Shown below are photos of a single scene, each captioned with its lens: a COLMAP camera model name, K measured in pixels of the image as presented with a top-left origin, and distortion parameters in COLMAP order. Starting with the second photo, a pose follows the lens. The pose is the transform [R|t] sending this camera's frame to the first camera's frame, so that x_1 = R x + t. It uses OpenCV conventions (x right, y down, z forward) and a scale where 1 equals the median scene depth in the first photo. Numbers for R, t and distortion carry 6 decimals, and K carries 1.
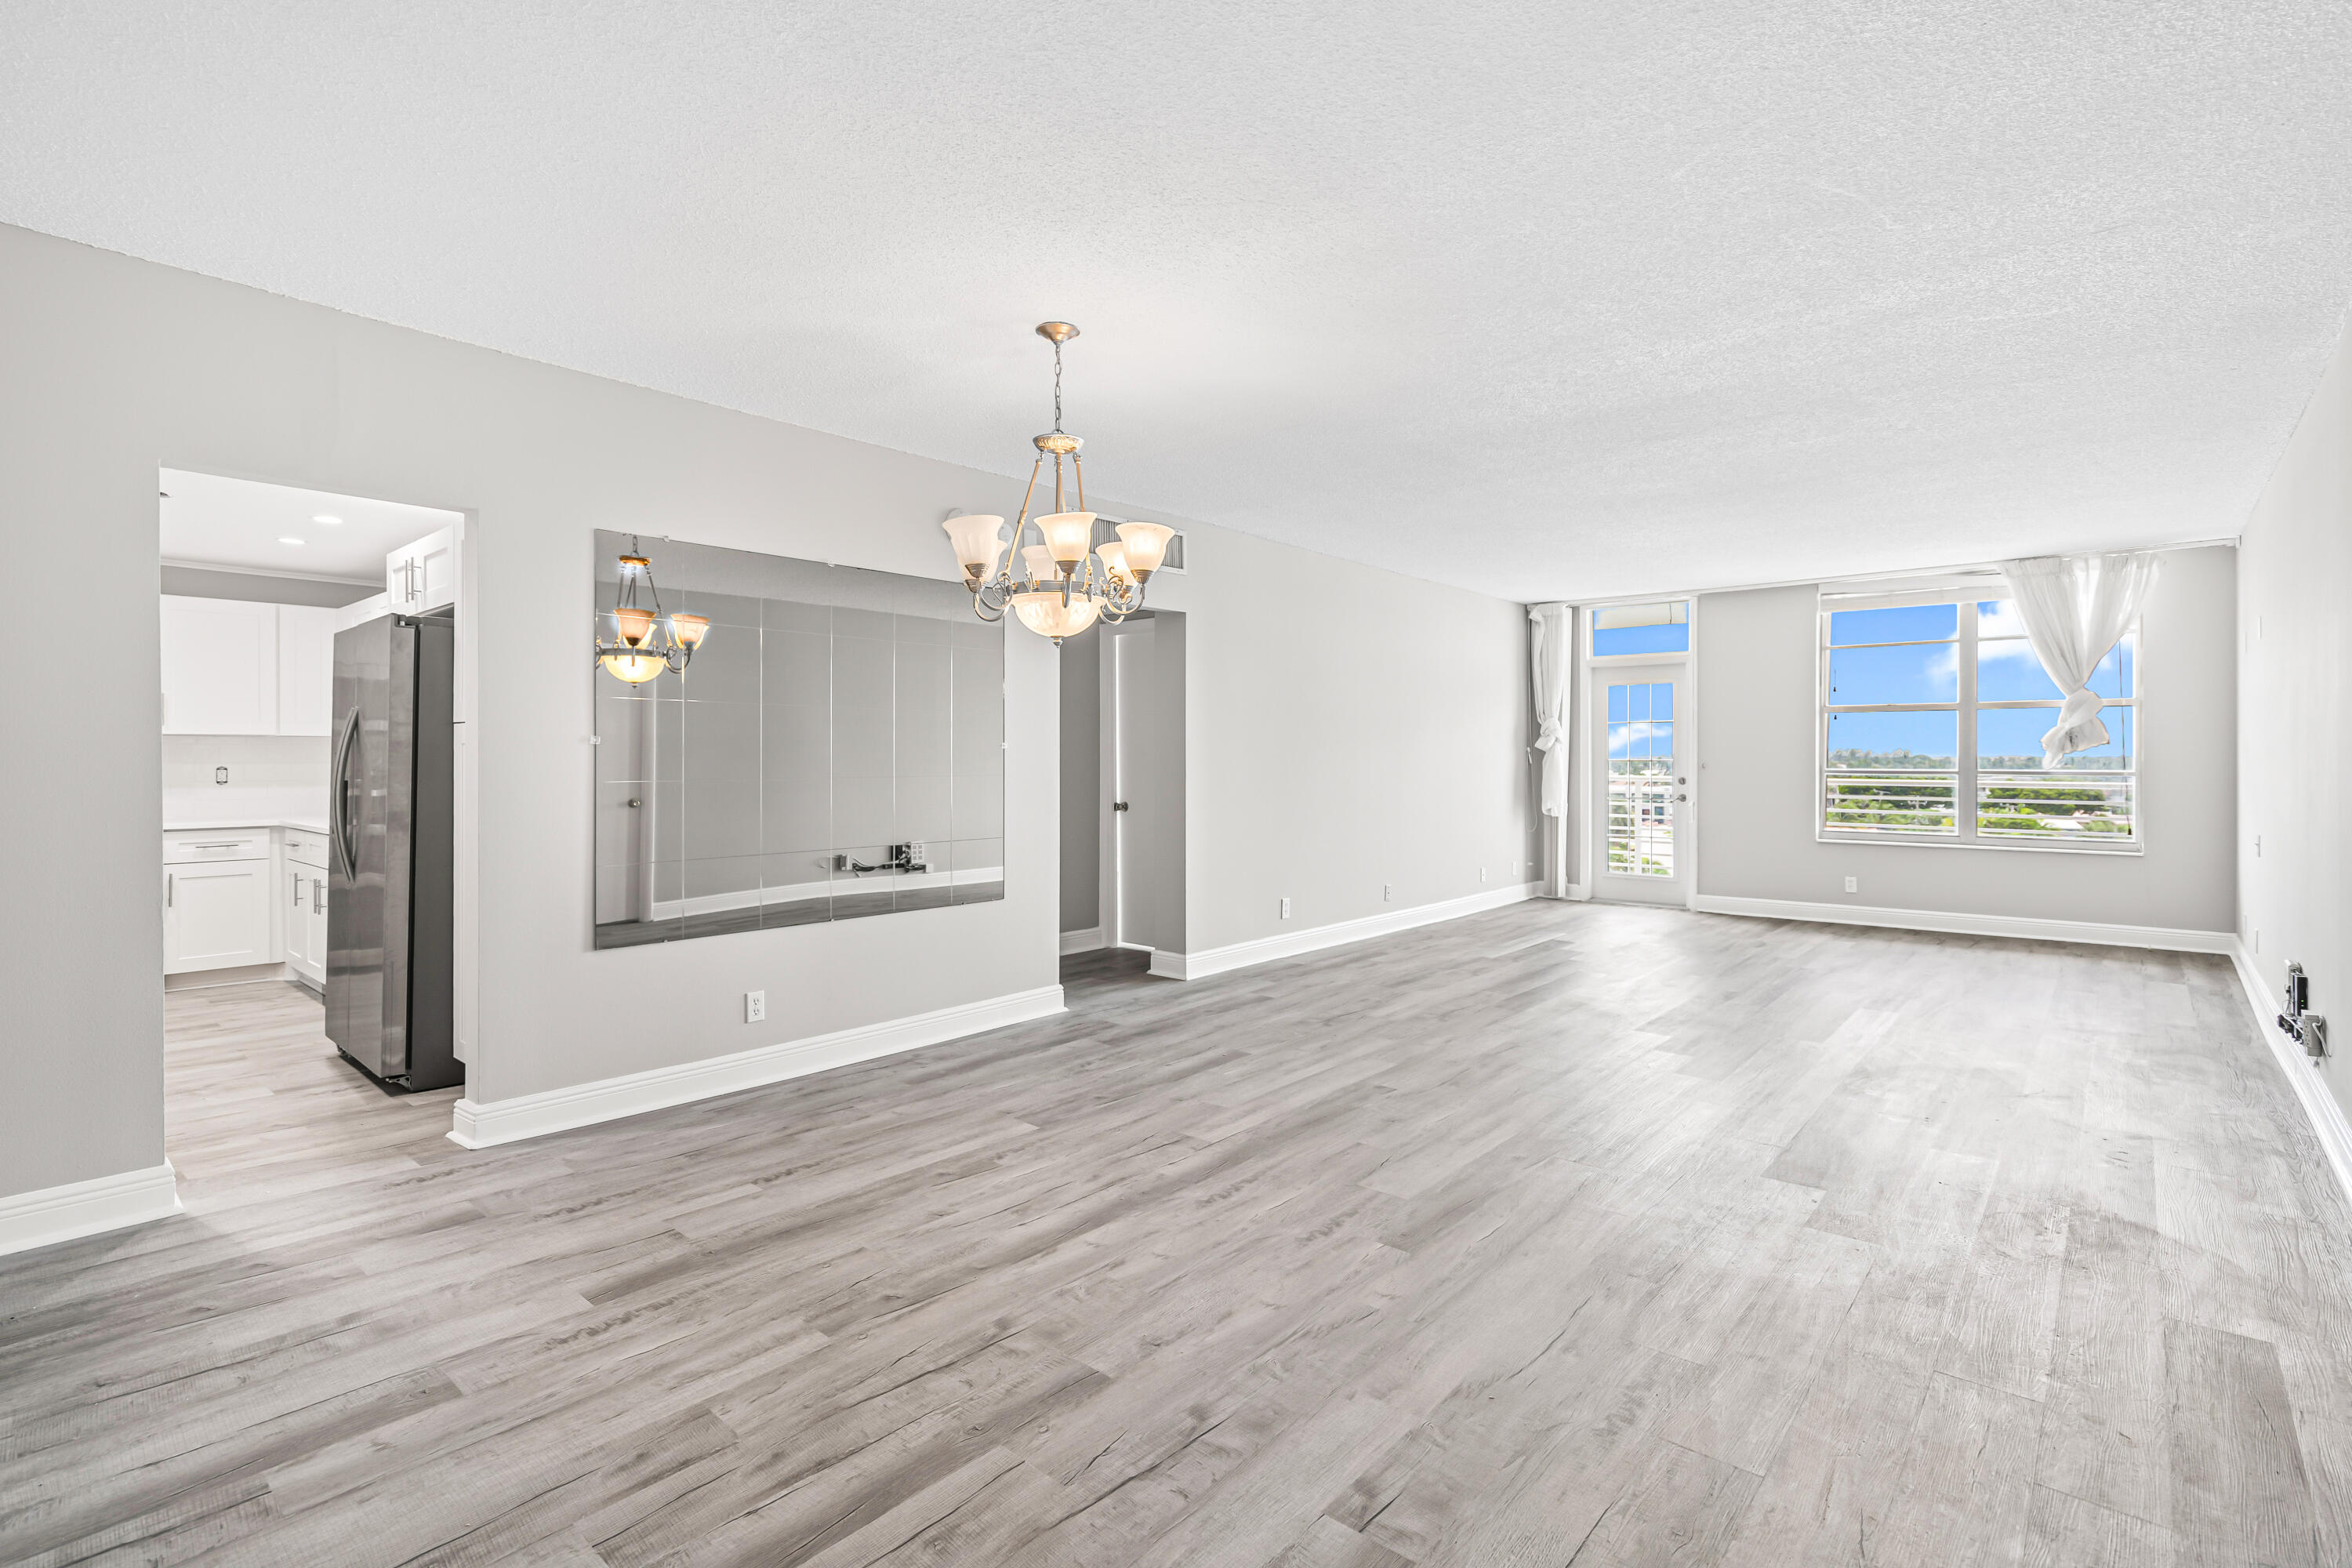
lens RADIAL K [[1074.4, 0, 1177.8], [0, 1074.4, 756.4], [0, 0, 1]] dist [-0.003618, 0.000124]
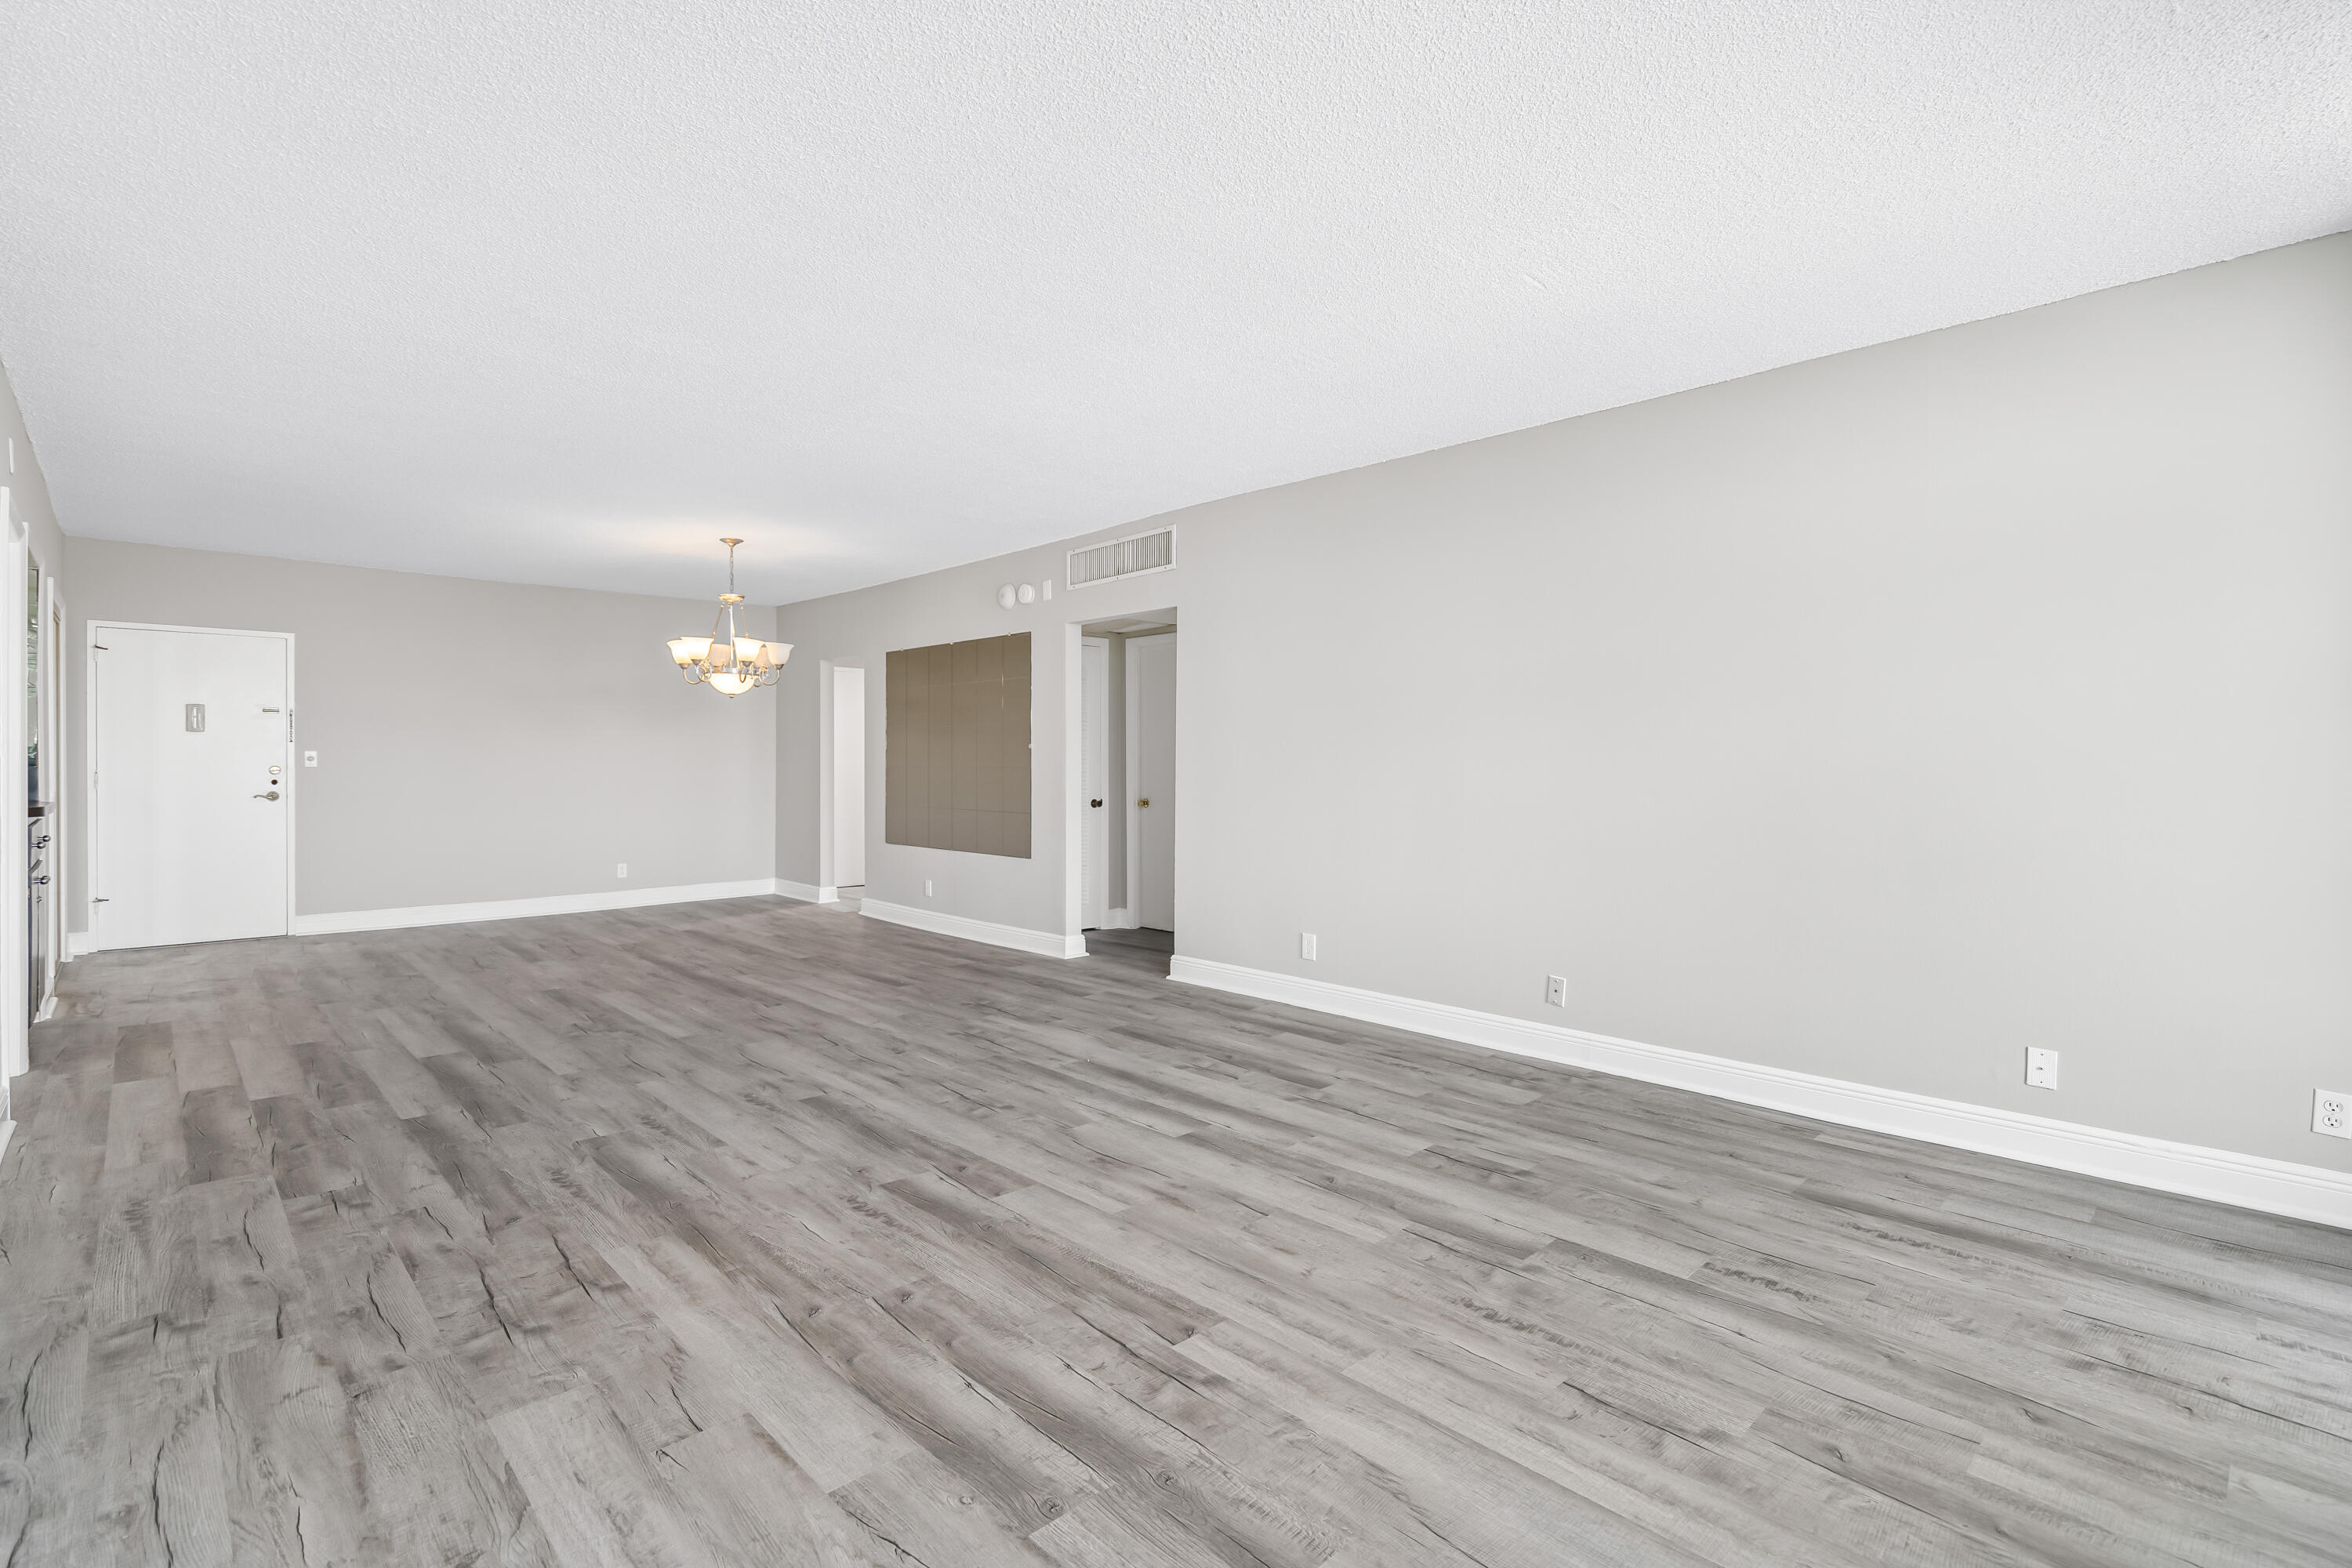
lens RADIAL K [[1074.4, 0, 1174.7], [0, 1074.4, 781.3], [0, 0, 1]] dist [-0.003618, 0.000124]
pose [[-0.078344, 0.016703, -0.996786, 0.851878], [-0.000060, 0.999860, 0.016759, 0.007531], [0.996926, 0.001373, -0.078332, 0.928676]]
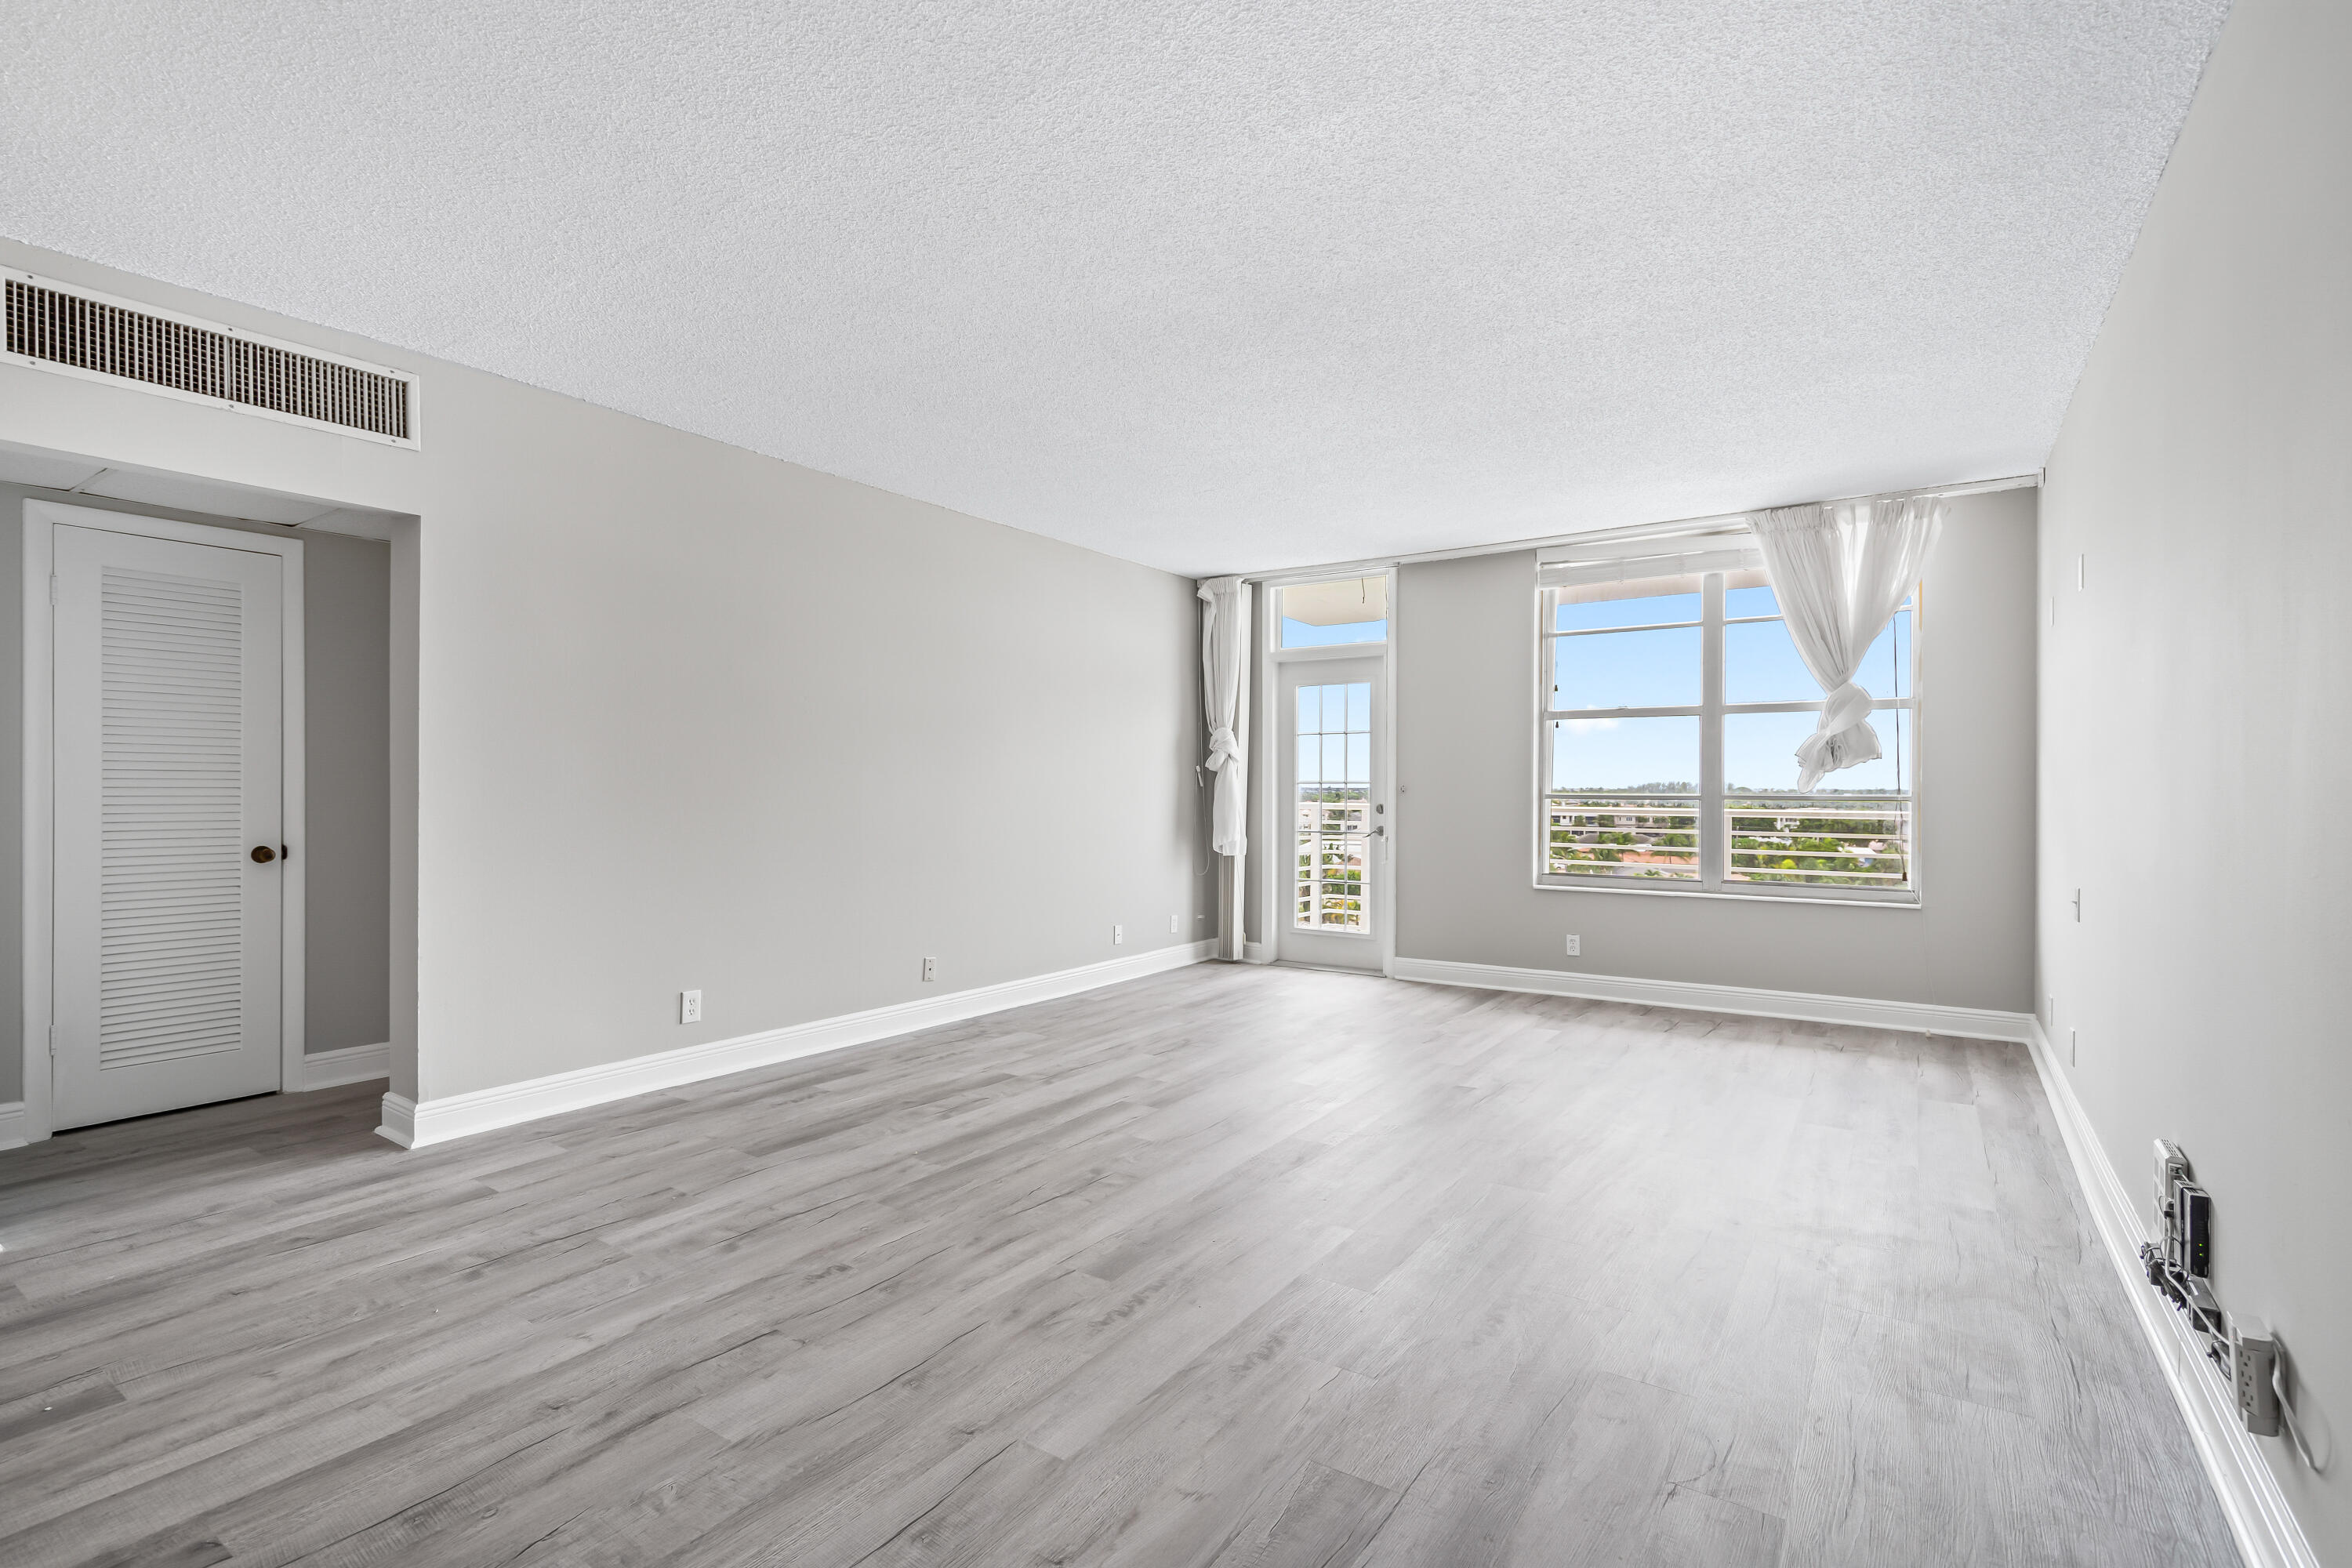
lens RADIAL K [[1074.4, 0, 1179.0], [0, 1074.4, 790.8], [0, 0, 1]] dist [-0.003618, 0.000124]
pose [[0.992351, 0.002578, 0.123425, 0.296630], [-0.002889, 0.999993, 0.002338, 0.010970], [-0.123418, -0.002677, 0.992351, 0.323449]]
